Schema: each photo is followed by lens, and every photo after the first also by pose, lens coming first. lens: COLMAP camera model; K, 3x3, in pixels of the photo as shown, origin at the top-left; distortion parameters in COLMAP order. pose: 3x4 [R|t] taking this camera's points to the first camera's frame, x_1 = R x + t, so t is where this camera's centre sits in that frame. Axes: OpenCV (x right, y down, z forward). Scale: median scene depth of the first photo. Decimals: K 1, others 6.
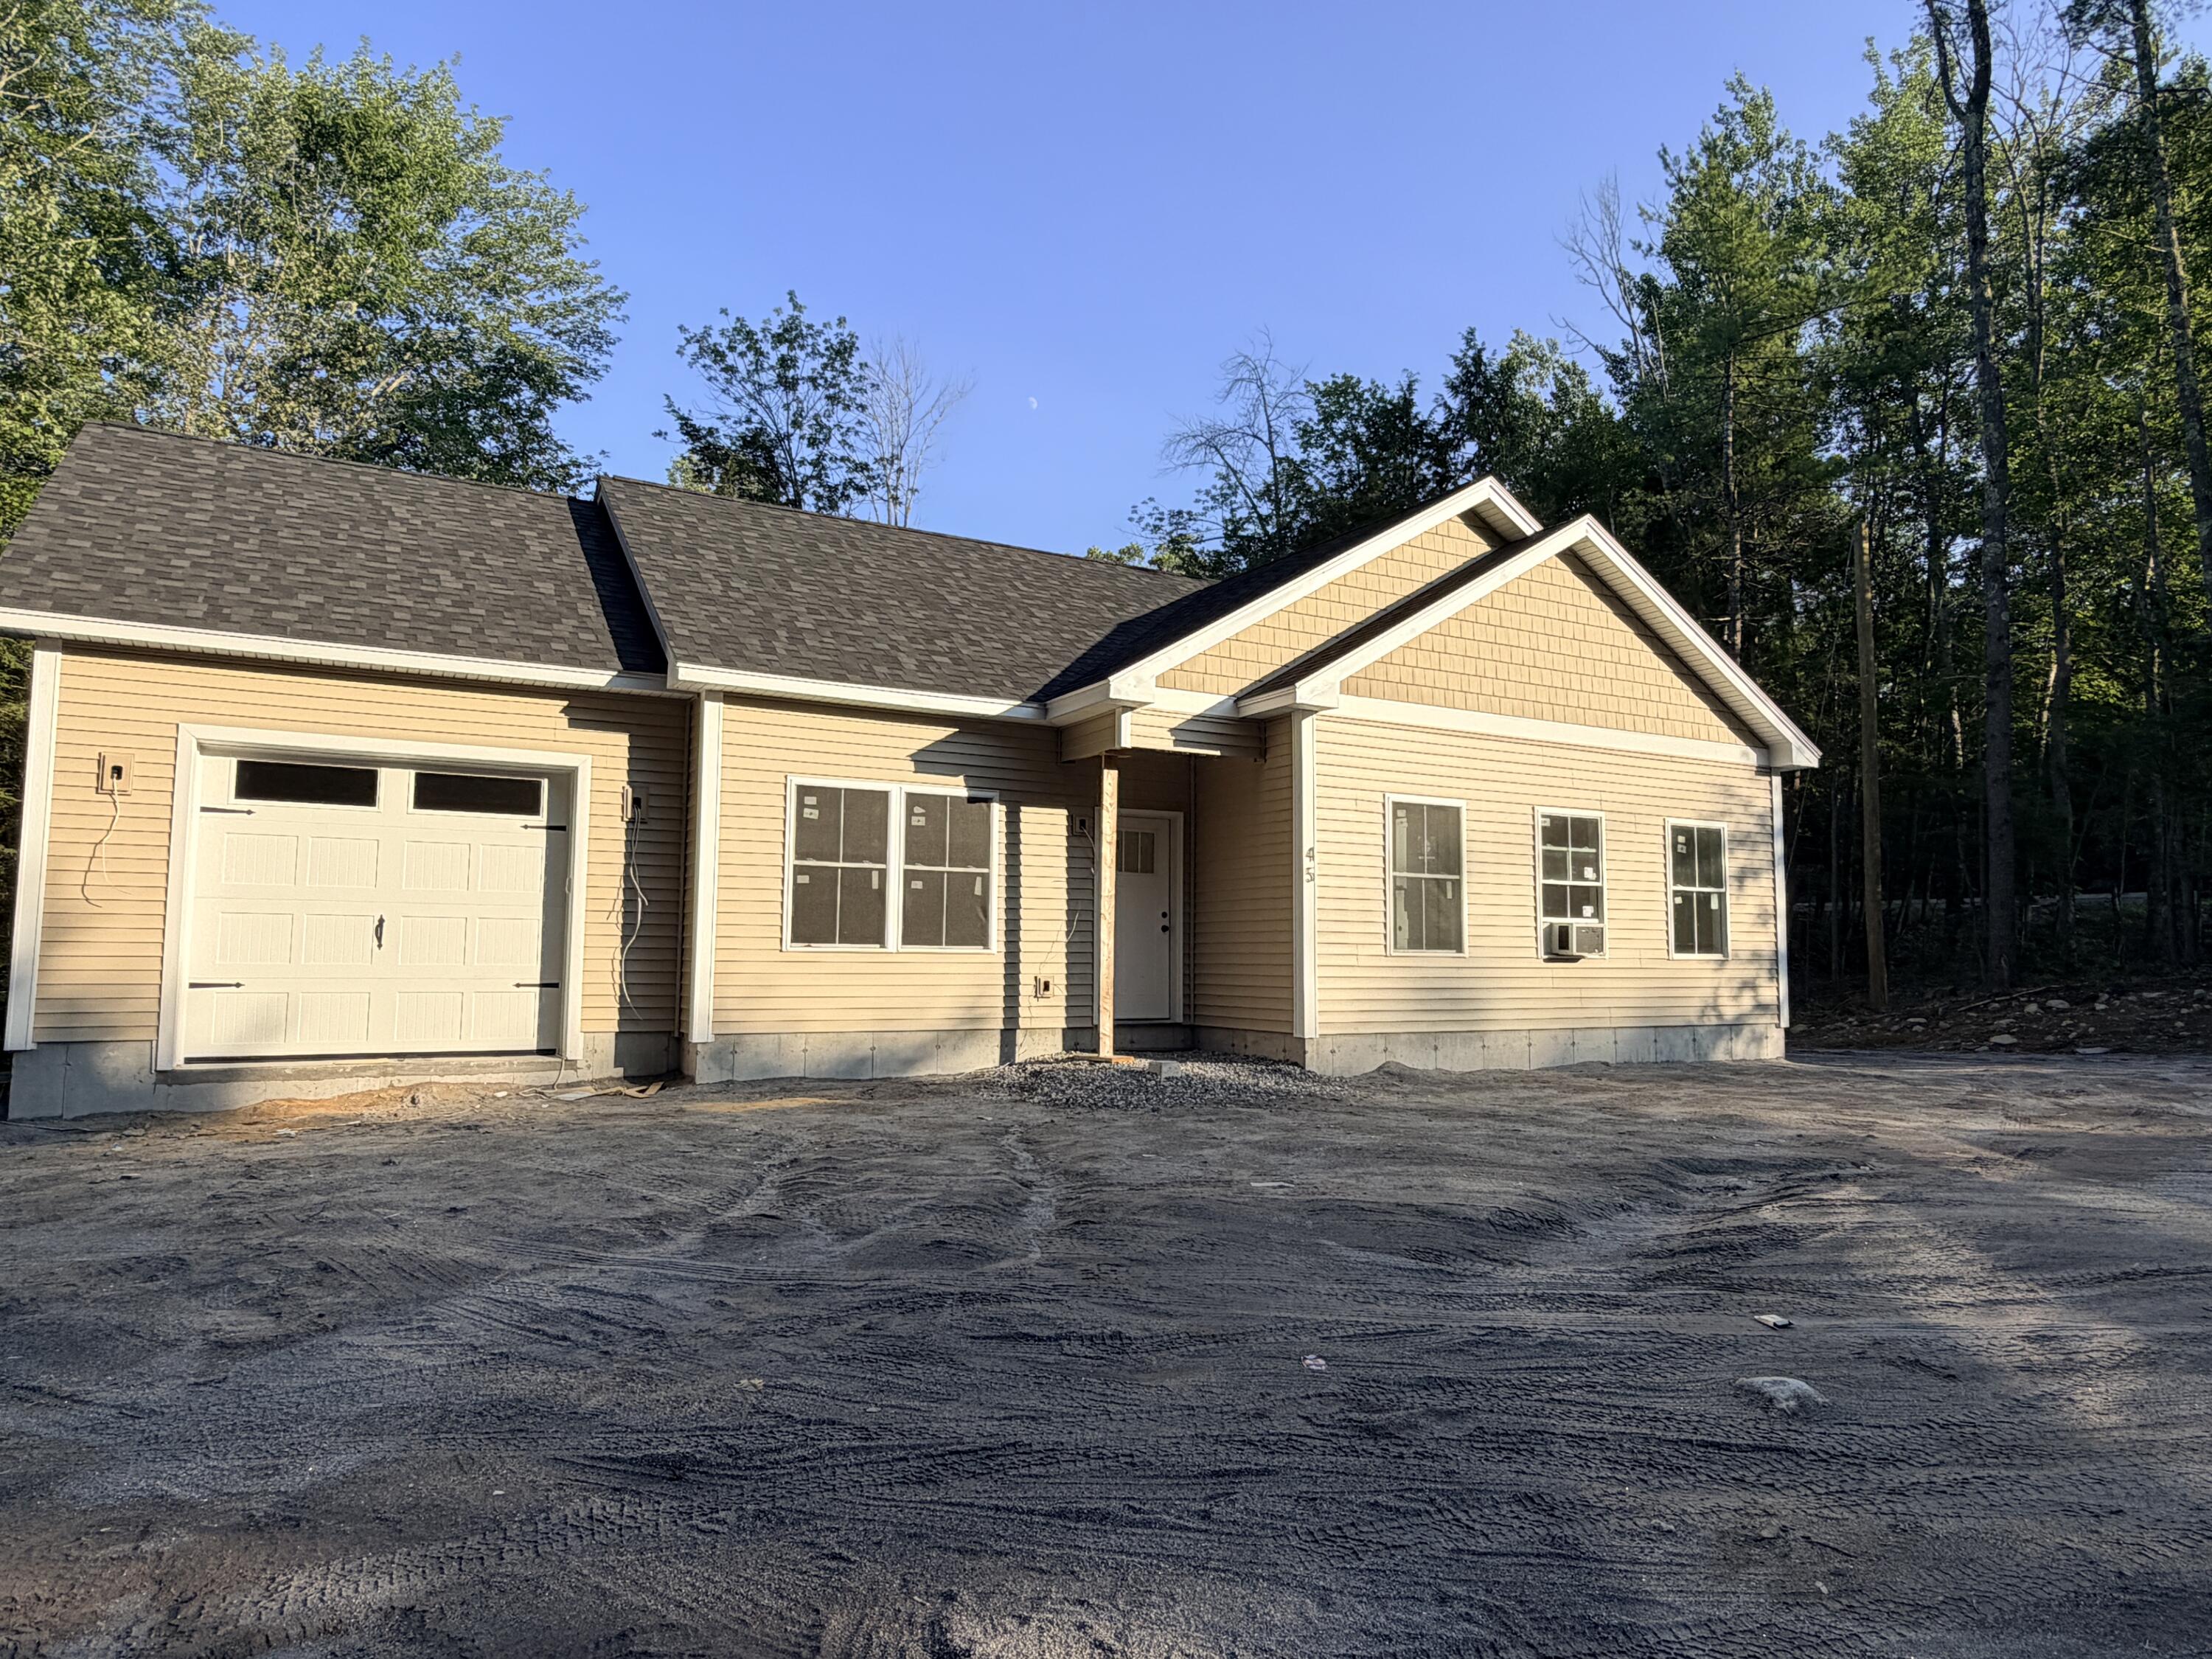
lens RADIAL K [[1369.7, 0, 1106.5], [0, 1369.7, 825.2], [0, 0, 1]] dist [-0.011127, 0.000860]
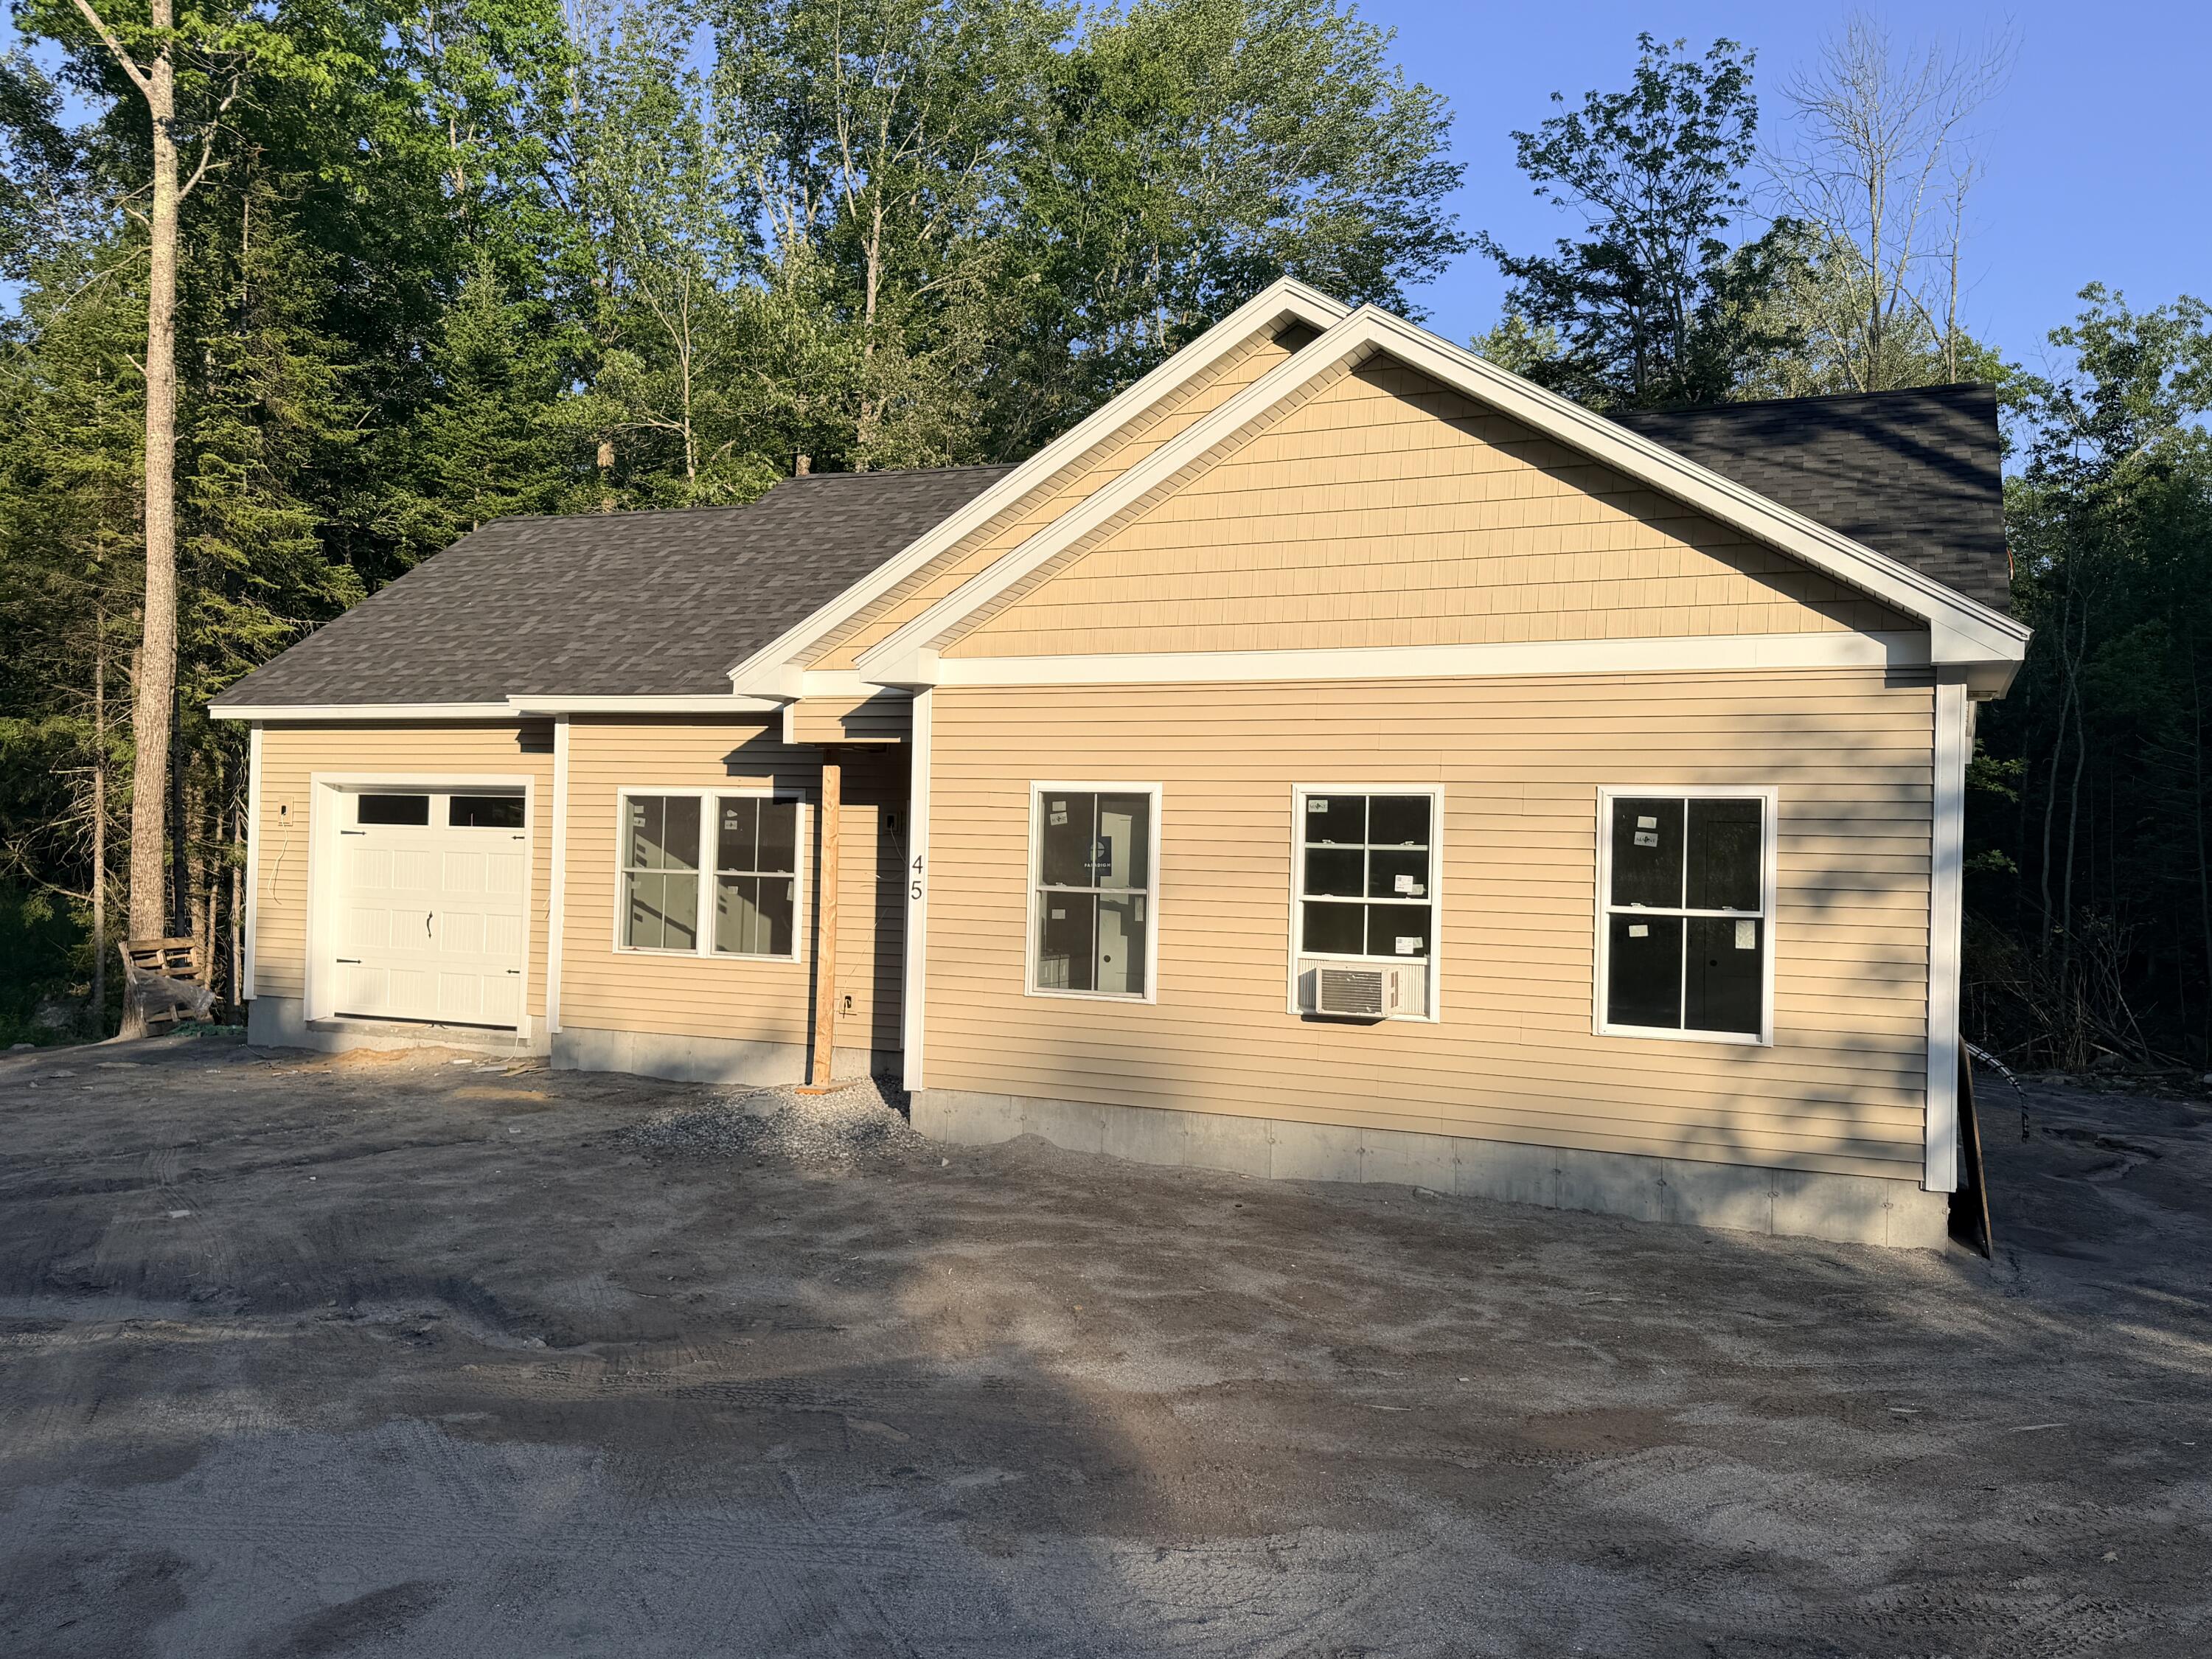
lens RADIAL K [[1726.4, 0, 1107.0], [0, 1726.4, 825.0], [0, 0, 1]] dist [0.085177, -0.001189]
pose [[0.598603, -0.006754, -0.801018, 0.990197], [0.056107, 0.997862, 0.033516, -0.028840], [0.799079, -0.065005, 0.597702, 0.460586]]
